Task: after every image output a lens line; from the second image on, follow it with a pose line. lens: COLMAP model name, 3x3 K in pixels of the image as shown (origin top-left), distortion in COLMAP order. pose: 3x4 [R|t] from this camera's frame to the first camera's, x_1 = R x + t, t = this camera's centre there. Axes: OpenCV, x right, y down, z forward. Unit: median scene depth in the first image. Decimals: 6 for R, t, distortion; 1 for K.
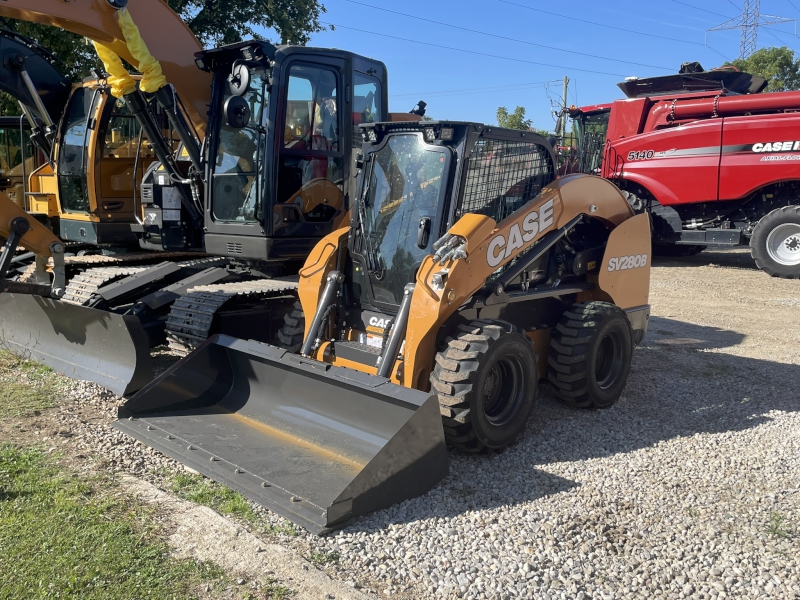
lens RADIAL K [[674.6, 0, 400.0], [0, 674.6, 300.0], [0, 0, 1]] dist [0.082113, -0.130710]
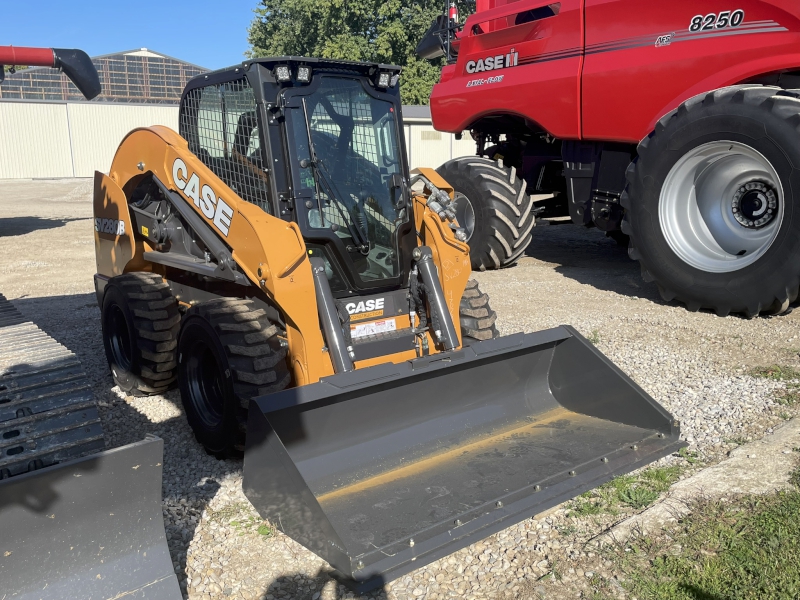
lens RADIAL K [[663.7, 0, 403.1], [0, 663.7, 309.2], [0, 0, 1]] dist [0.015443, -0.000942]
pose [[0.218038, -0.243816, 0.944994, -0.189514], [0.184539, 0.961123, 0.205399, -0.029183], [-0.958334, 0.129604, 0.254555, 0.178319]]
